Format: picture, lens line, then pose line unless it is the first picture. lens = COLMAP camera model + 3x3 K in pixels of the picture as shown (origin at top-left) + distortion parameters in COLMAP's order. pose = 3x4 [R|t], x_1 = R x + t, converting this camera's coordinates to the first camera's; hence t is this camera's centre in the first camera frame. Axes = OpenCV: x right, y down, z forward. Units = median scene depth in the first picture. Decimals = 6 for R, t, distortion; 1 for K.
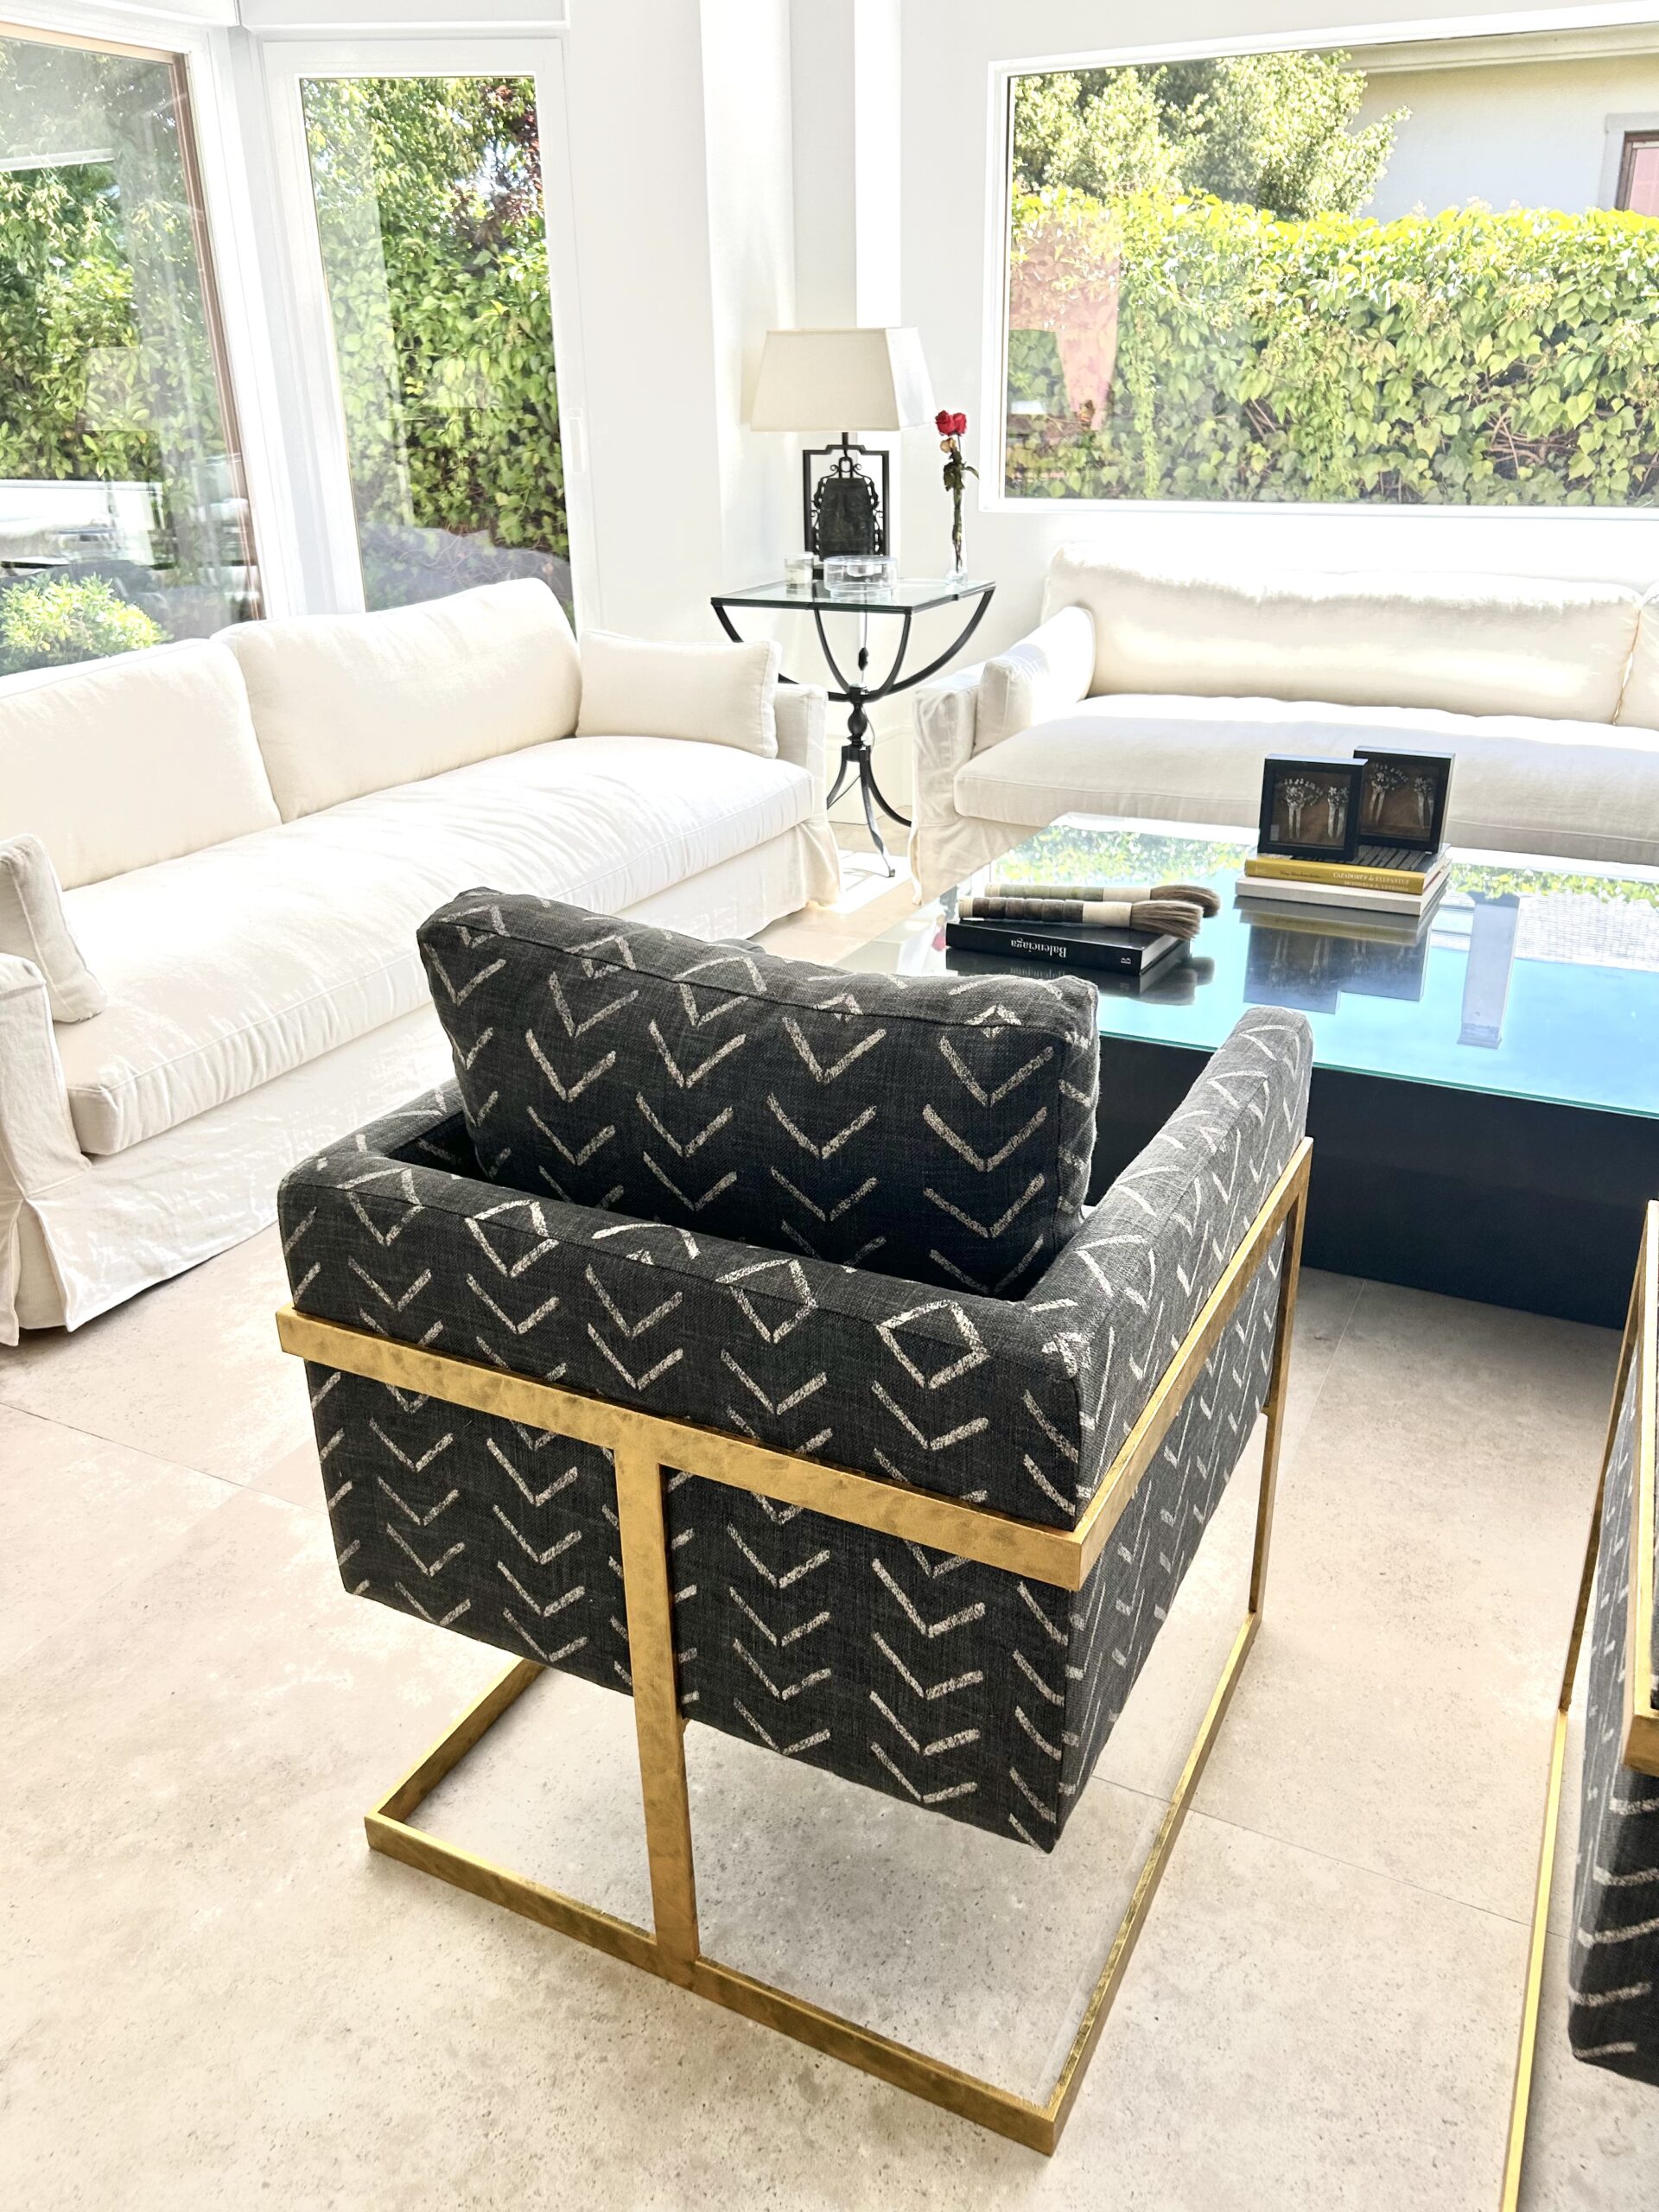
lens RADIAL K [[1676.3, 0, 829.5], [0, 1676.3, 1106.0], [0, 0, 1]] dist [0.050496, -0.066129]
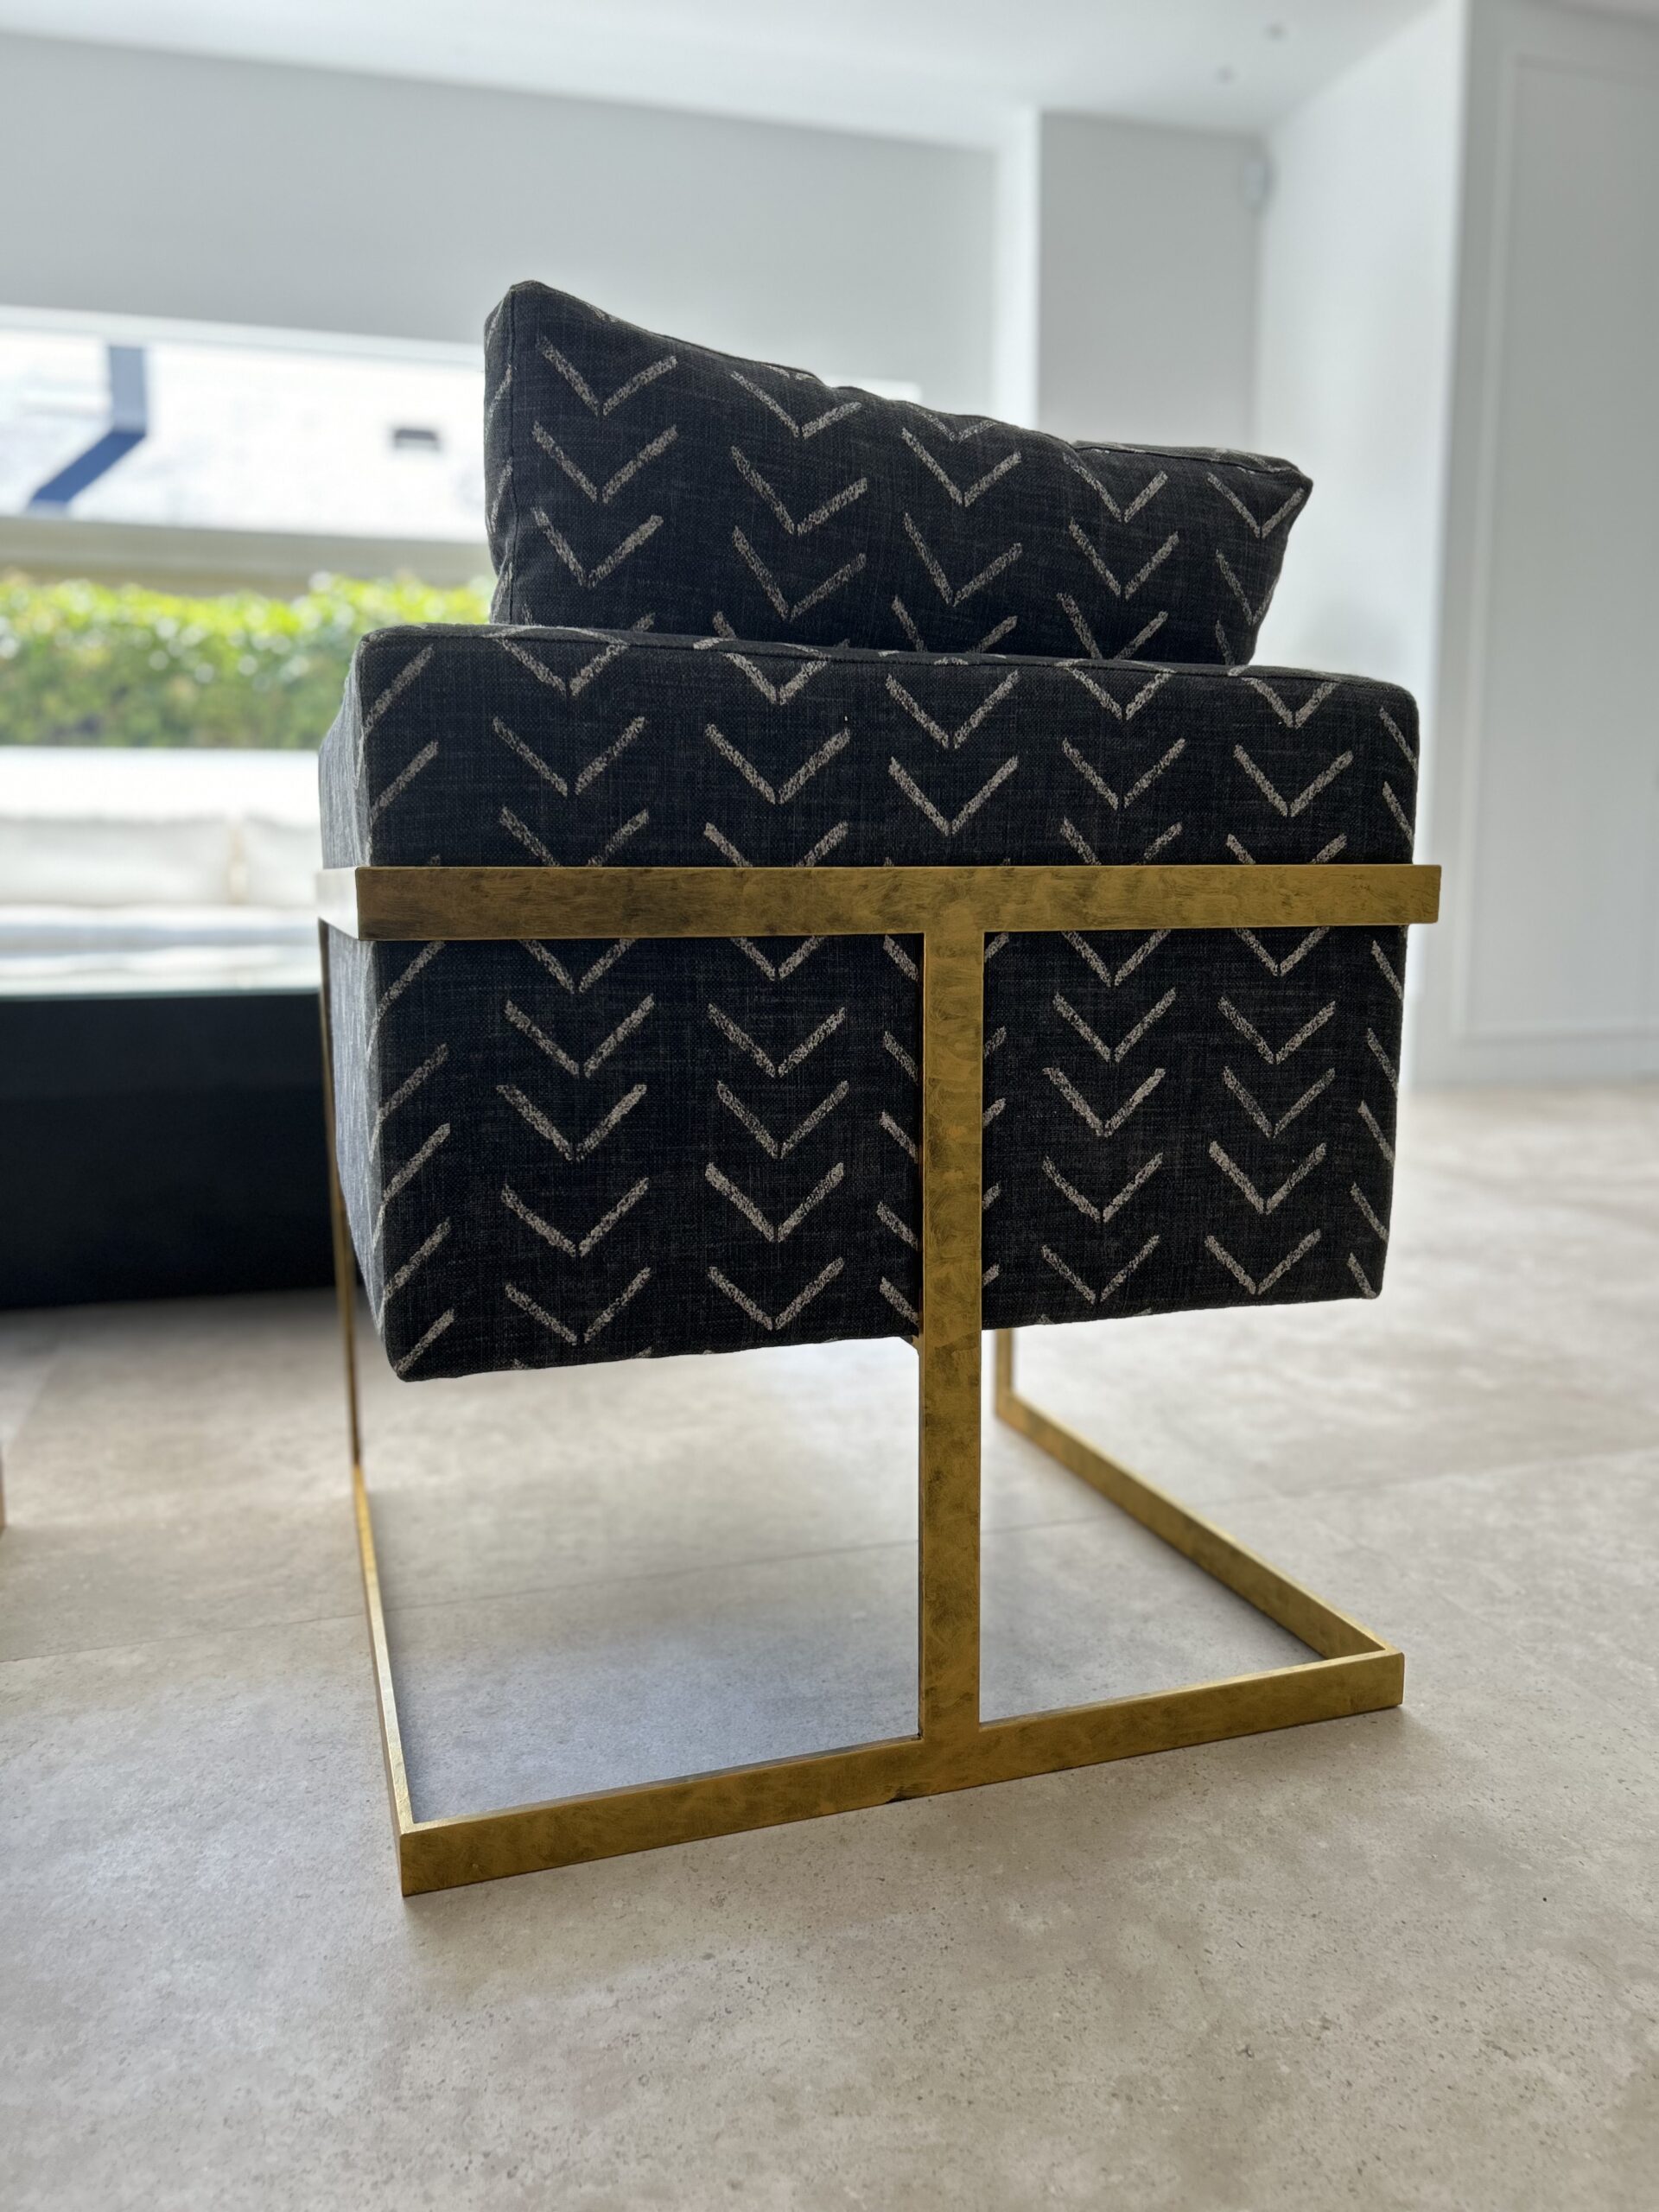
lens RADIAL K [[1668.1, 0, 842.3], [0, 1668.1, 1131.3], [0, 0, 1]] dist [0.064860, -0.080249]
pose [[0.723864, -0.091865, 0.683800, 0.009329], [0.270171, 0.949691, -0.158414, 0.510698], [-0.634846, 0.299413, 0.712266, 0.140082]]
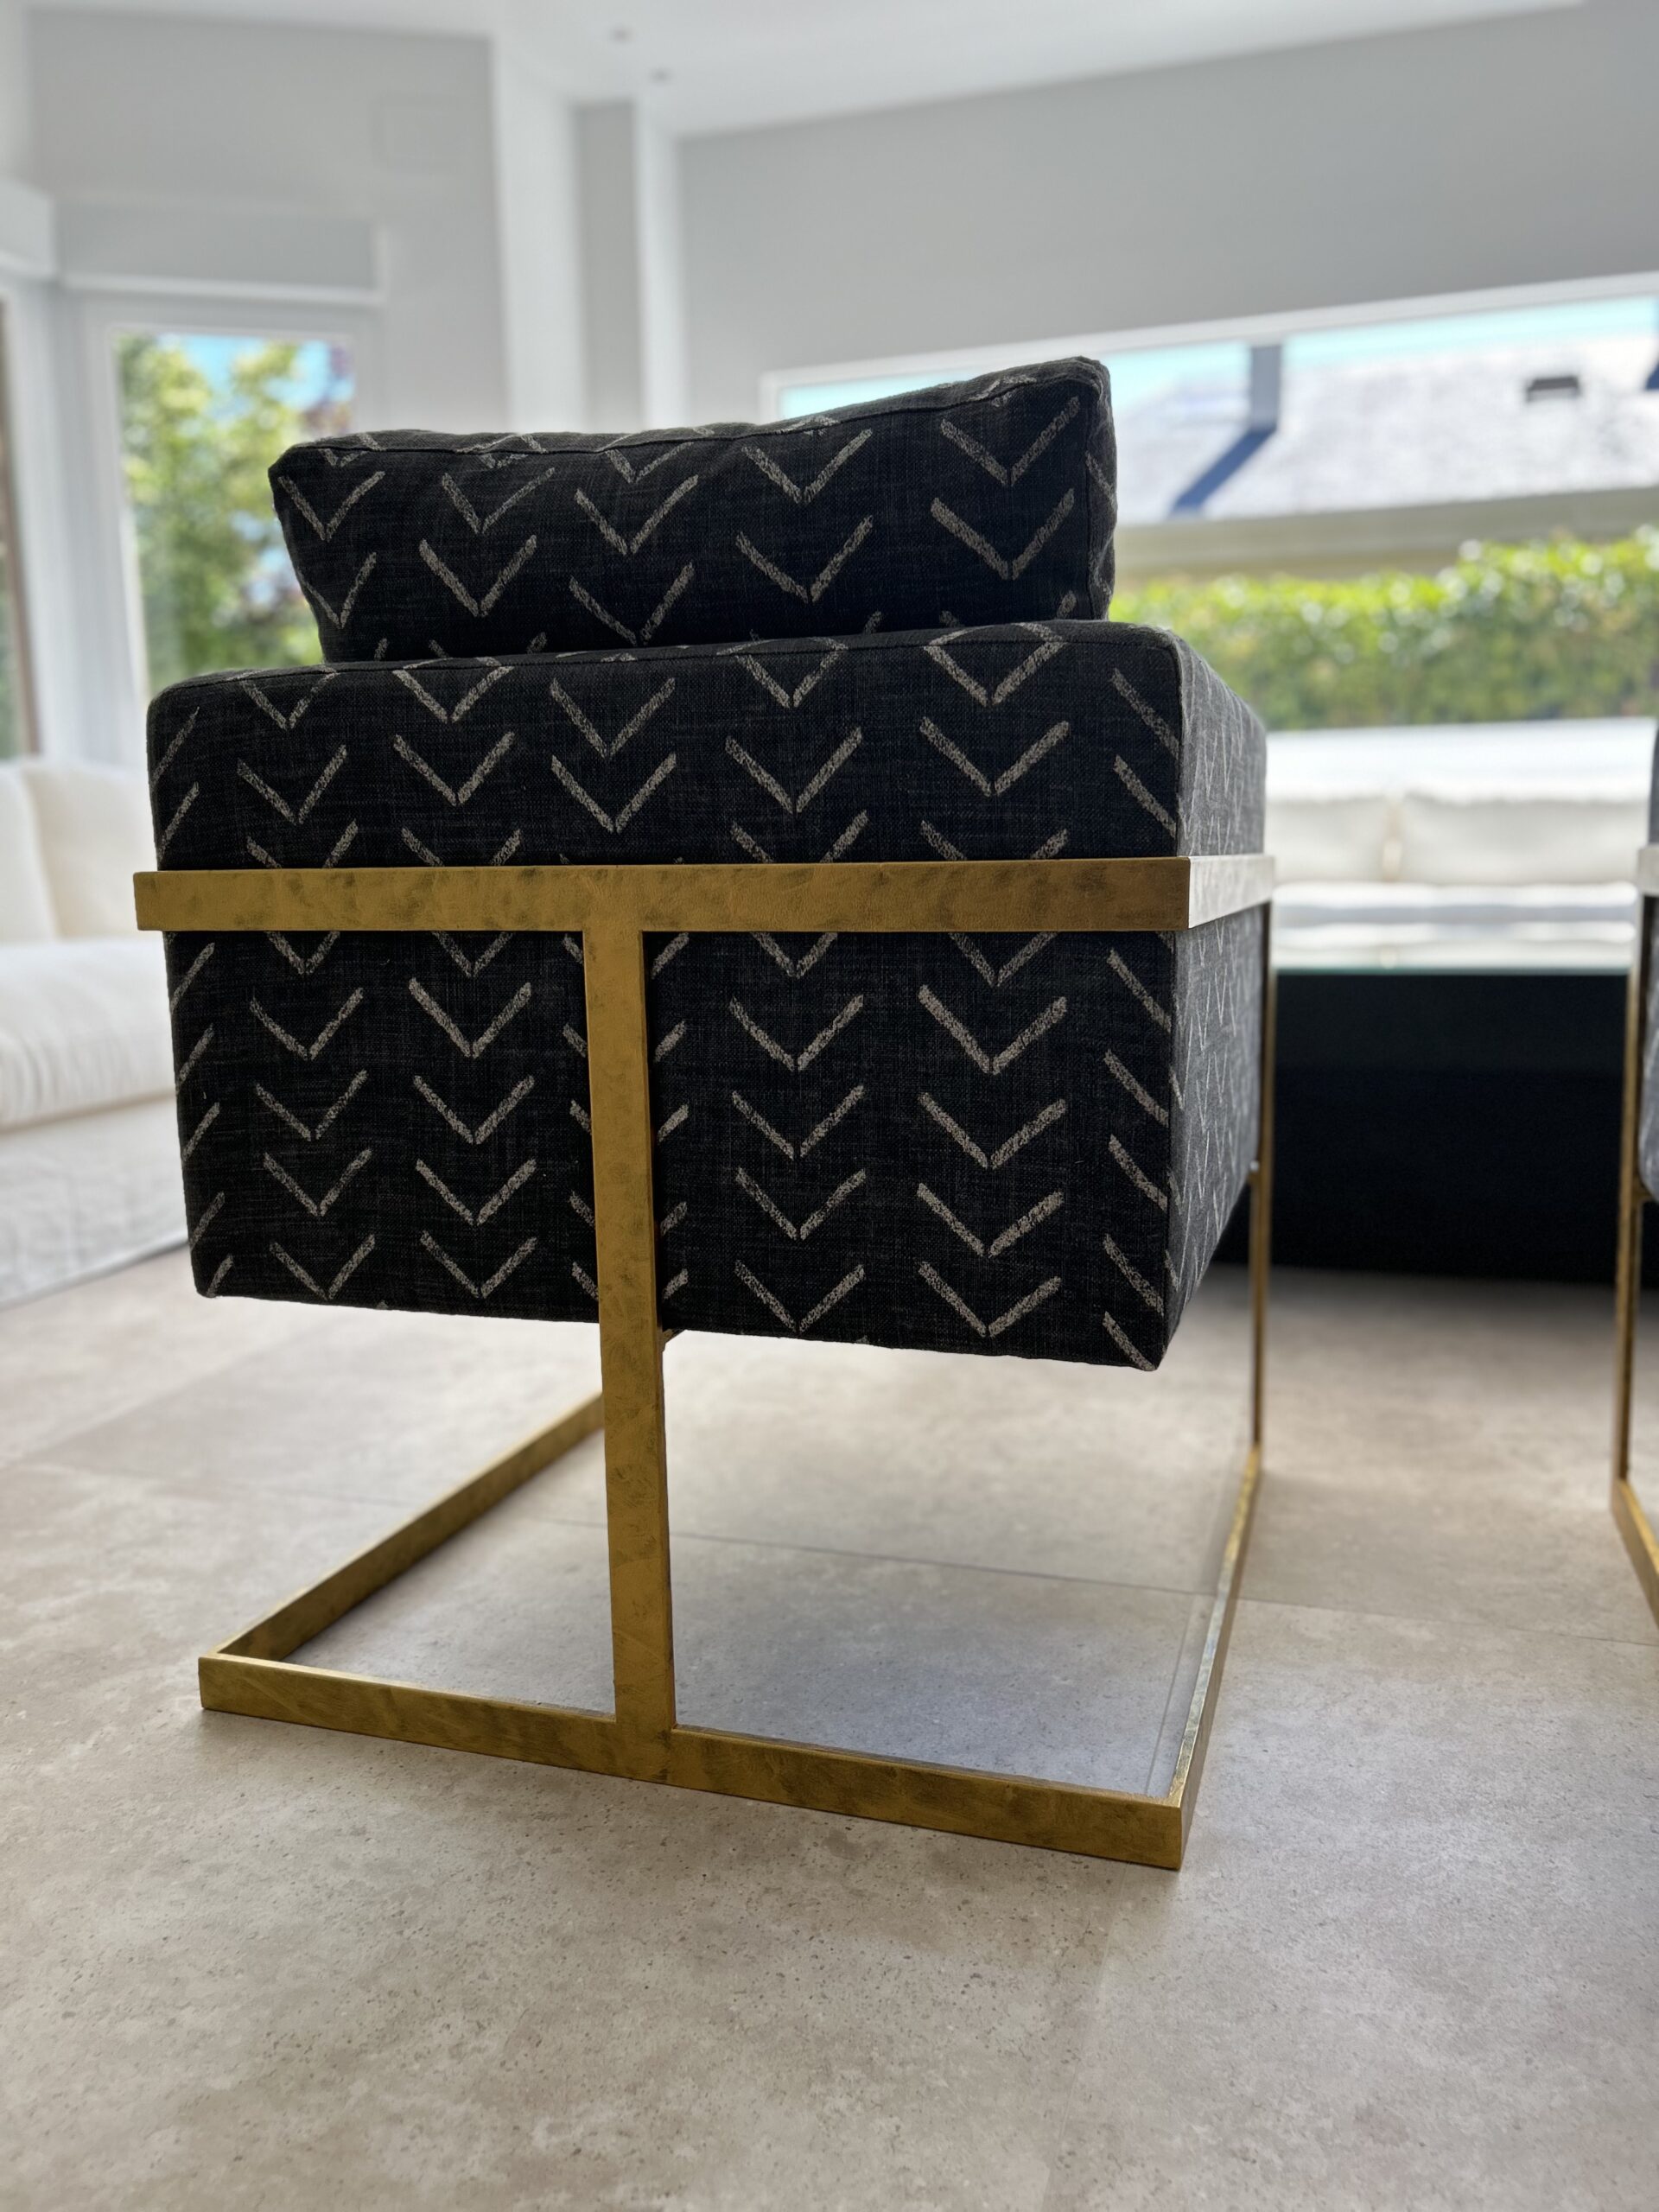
lens RADIAL K [[1667.5, 0, 843.2], [0, 1667.5, 1127.7], [0, 0, 1]] dist [0.081795, -0.106945]
pose [[0.988174, -0.023404, 0.151543, -0.120700], [0.061327, 0.966122, -0.250692, 0.477097], [-0.140542, 0.257021, 0.956132, 0.218434]]
